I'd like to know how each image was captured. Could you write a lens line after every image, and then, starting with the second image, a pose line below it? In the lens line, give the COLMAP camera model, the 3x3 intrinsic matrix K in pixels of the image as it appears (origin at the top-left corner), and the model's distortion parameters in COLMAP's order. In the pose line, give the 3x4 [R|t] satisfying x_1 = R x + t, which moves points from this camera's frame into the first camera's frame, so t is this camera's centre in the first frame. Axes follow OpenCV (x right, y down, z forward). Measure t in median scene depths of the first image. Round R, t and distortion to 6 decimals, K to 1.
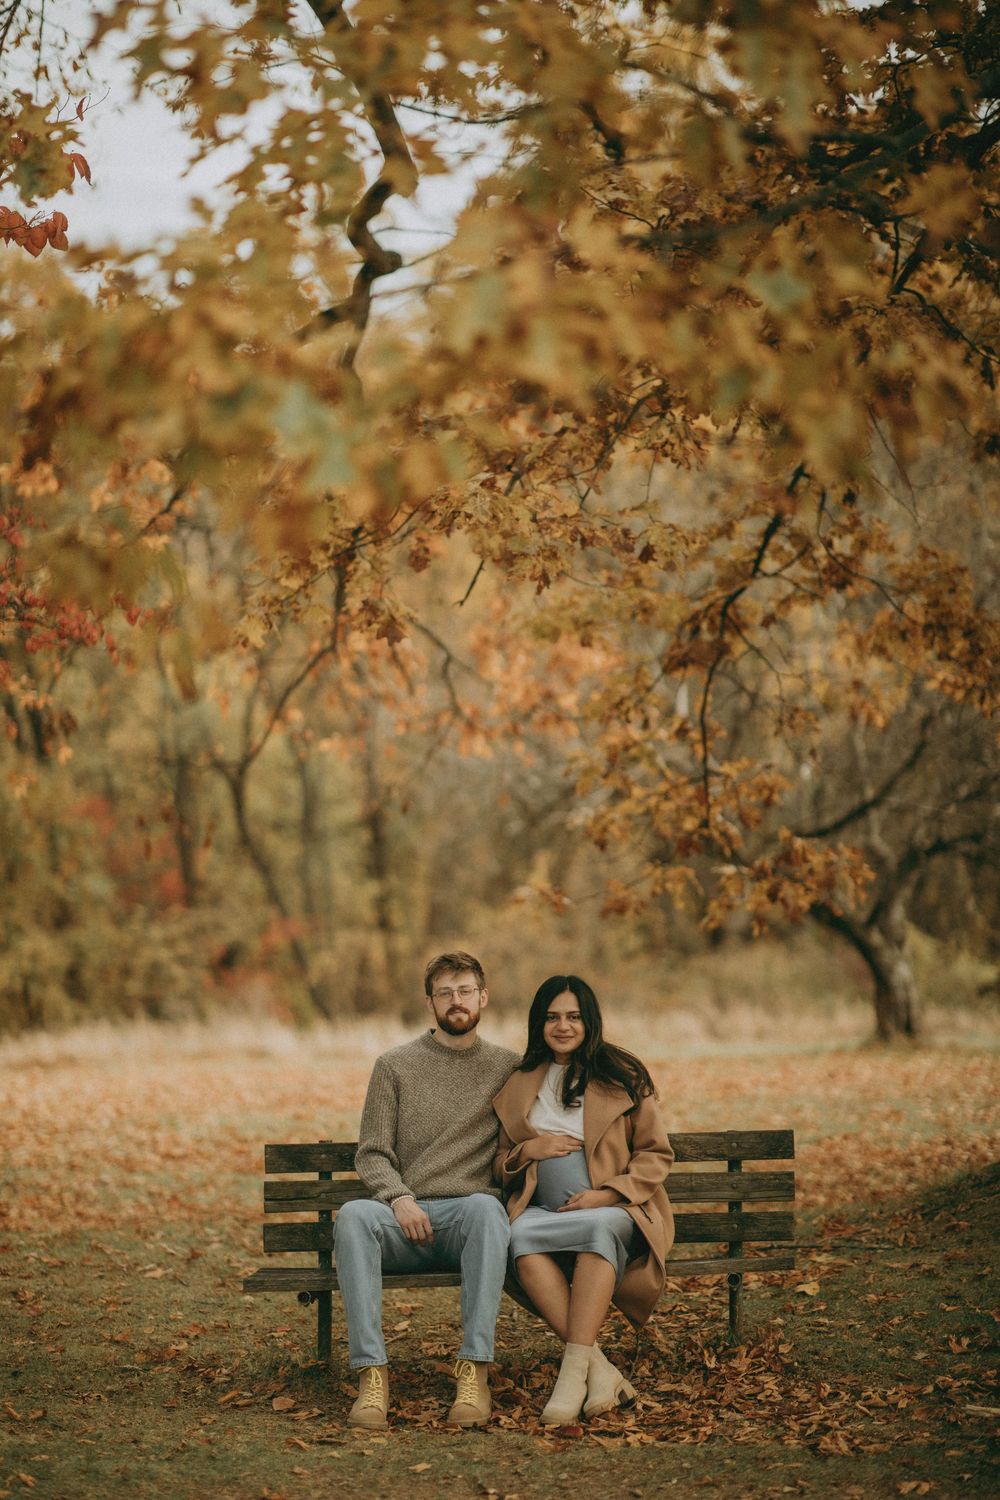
lens RADIAL K [[3803.6, 0, 623.8], [0, 3803.6, 748.3], [0, 0, 1]] dist [0.145275, -0.541747]
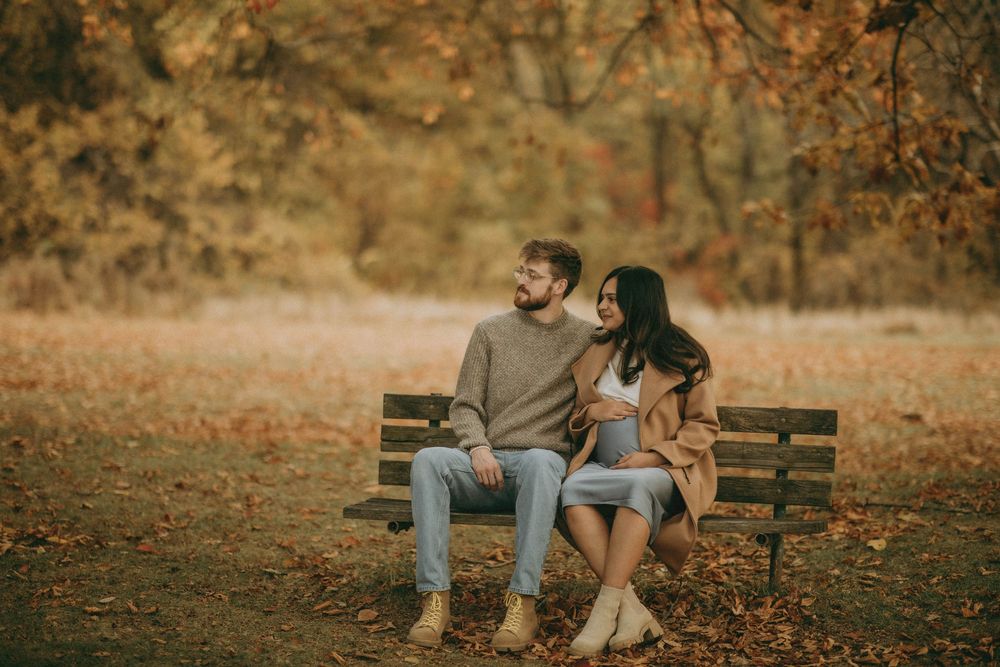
lens RADIAL K [[2535.7, 0, 501.3], [0, 2535.7, 352.2], [0, 0, 1]] dist [0.145275, -0.541747]
pose [[0.980133, 0.058737, -0.189447, 0.091842], [-0.041511, 0.994739, 0.093651, 0.017272], [0.193951, -0.083926, 0.977415, 0.254559]]
